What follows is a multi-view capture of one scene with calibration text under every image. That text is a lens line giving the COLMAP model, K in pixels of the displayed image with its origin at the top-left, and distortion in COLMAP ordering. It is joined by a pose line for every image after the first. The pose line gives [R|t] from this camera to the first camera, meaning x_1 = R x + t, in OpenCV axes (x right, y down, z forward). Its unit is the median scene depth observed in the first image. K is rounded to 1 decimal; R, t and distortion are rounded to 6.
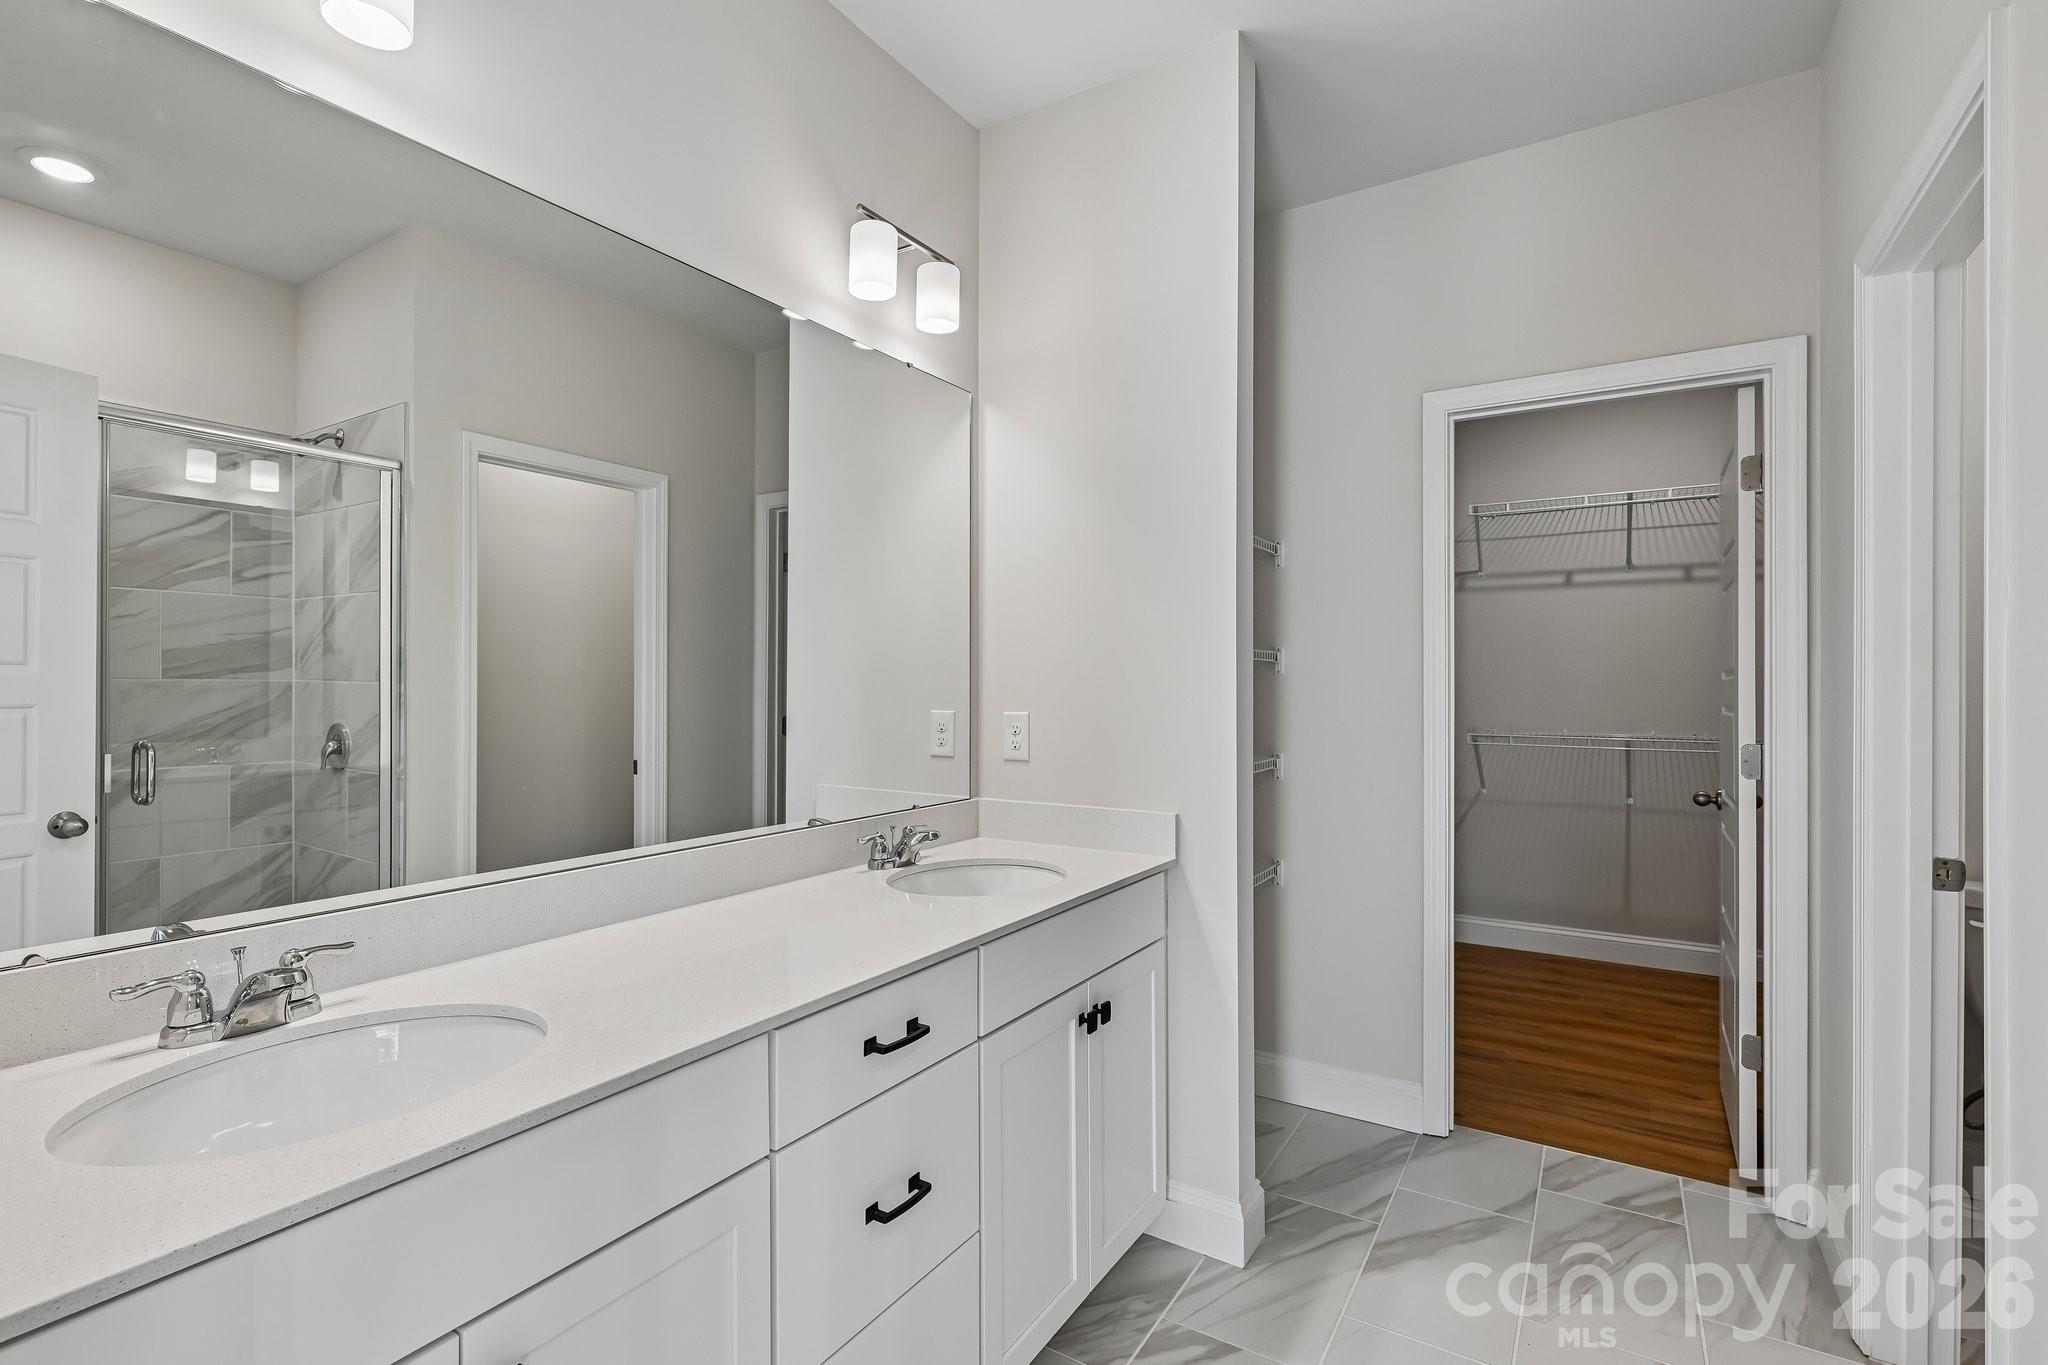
lens RADIAL K [[943.4, 0, 1020.0], [0, 943.4, 680.6], [0, 0, 1]] dist [-0.002823, -0.000254]
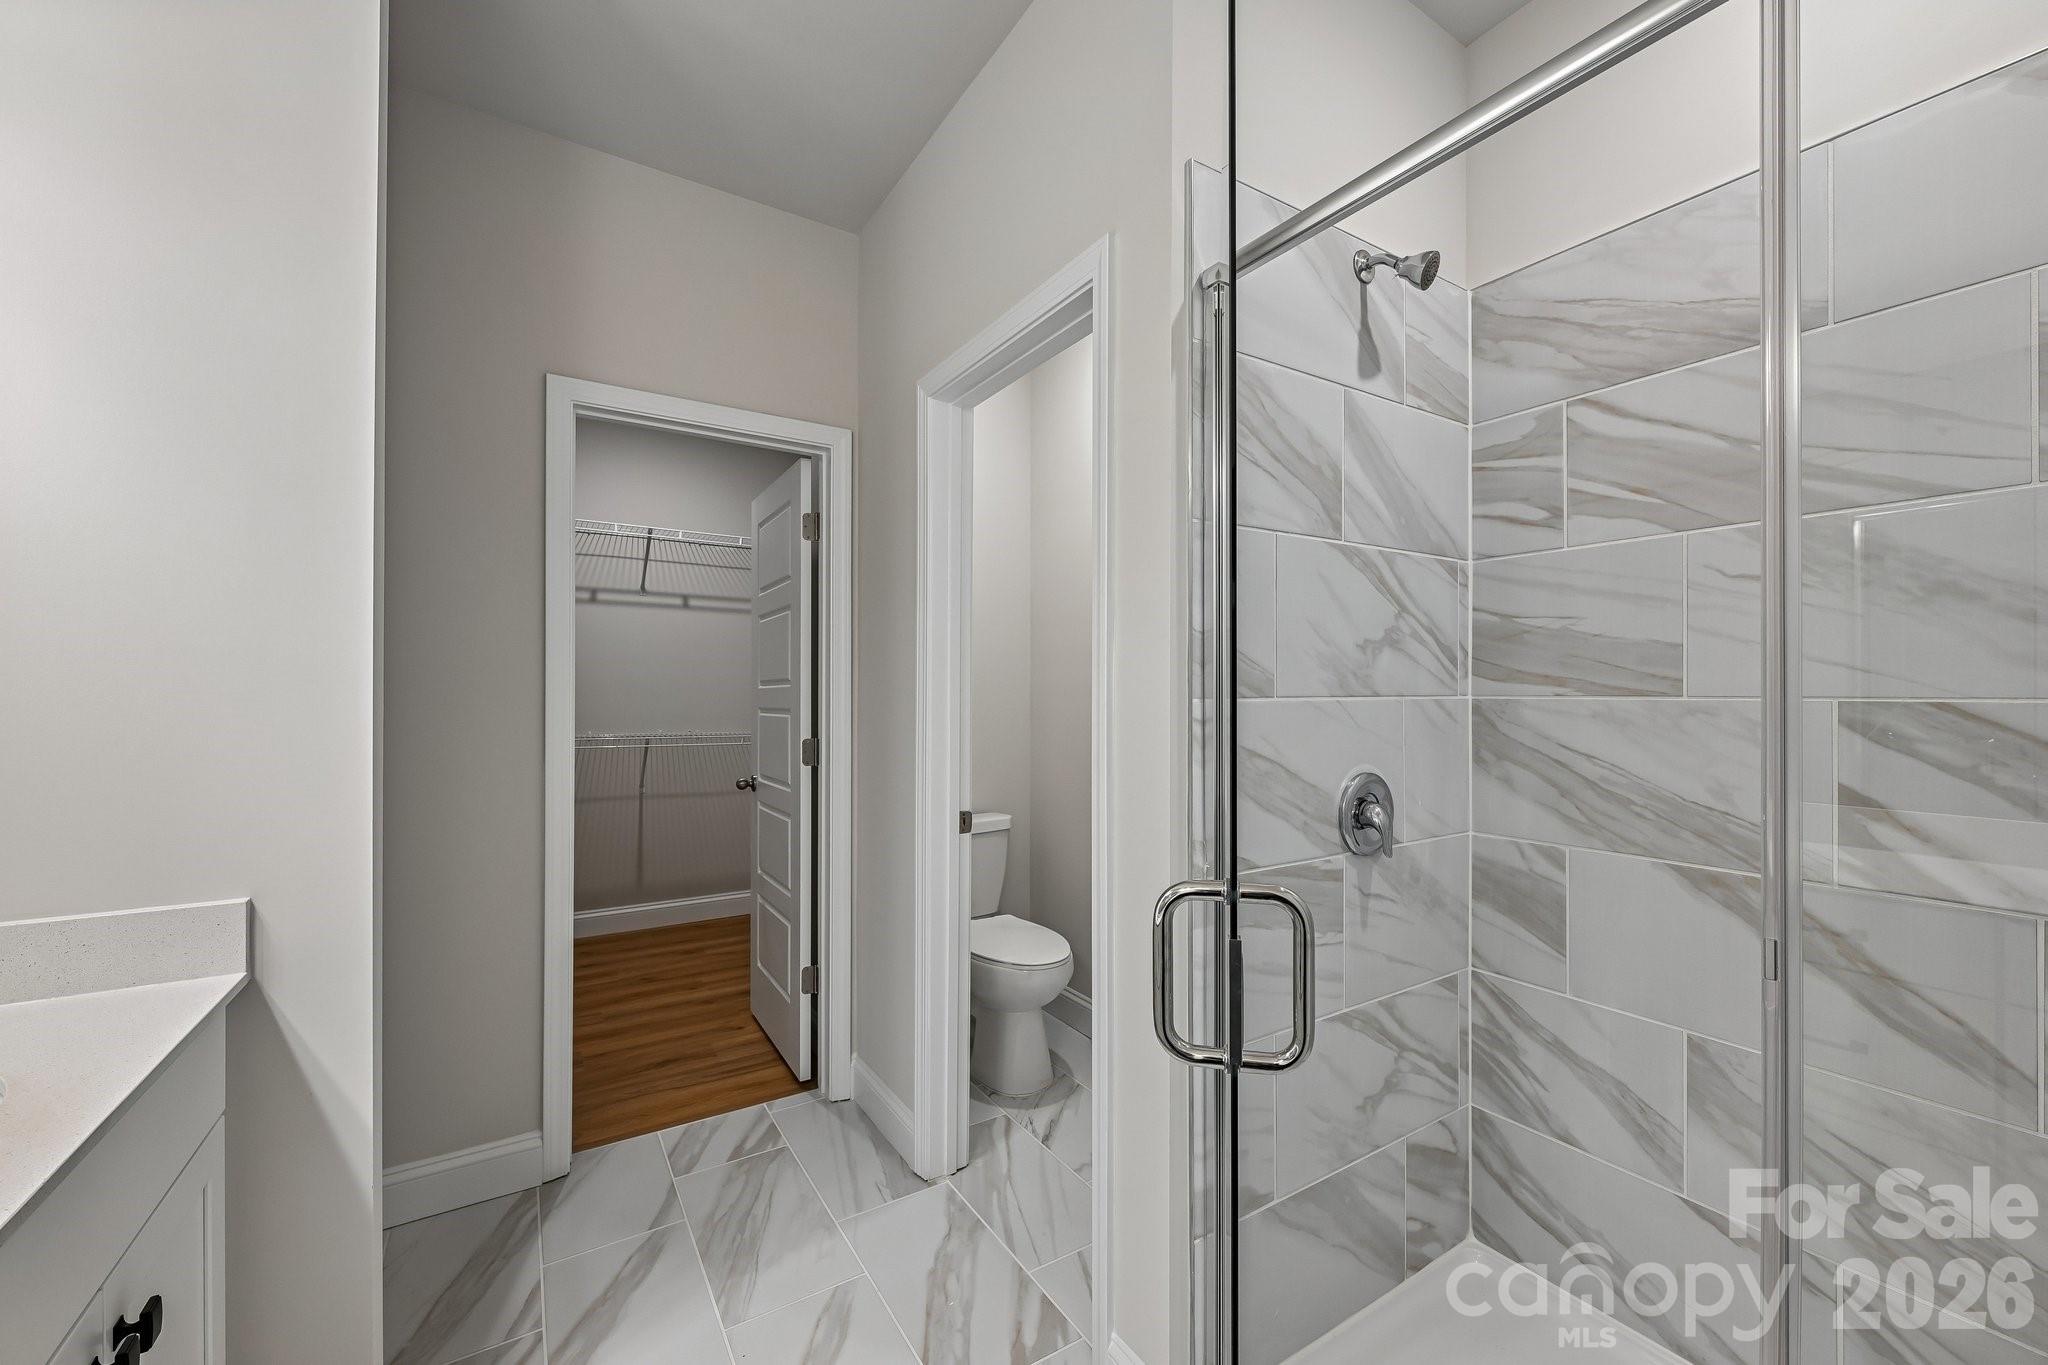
lens RADIAL K [[797.9, 0, 1015.8], [0, 797.9, 682.8], [0, 0, 1]] dist [-0.000445, 0.000241]
pose [[0.452819, 0.007648, 0.891570, -0.055168], [-0.002739, 0.999970, -0.007187, -0.000804], [-0.891598, 0.000813, 0.452826, 0.228378]]
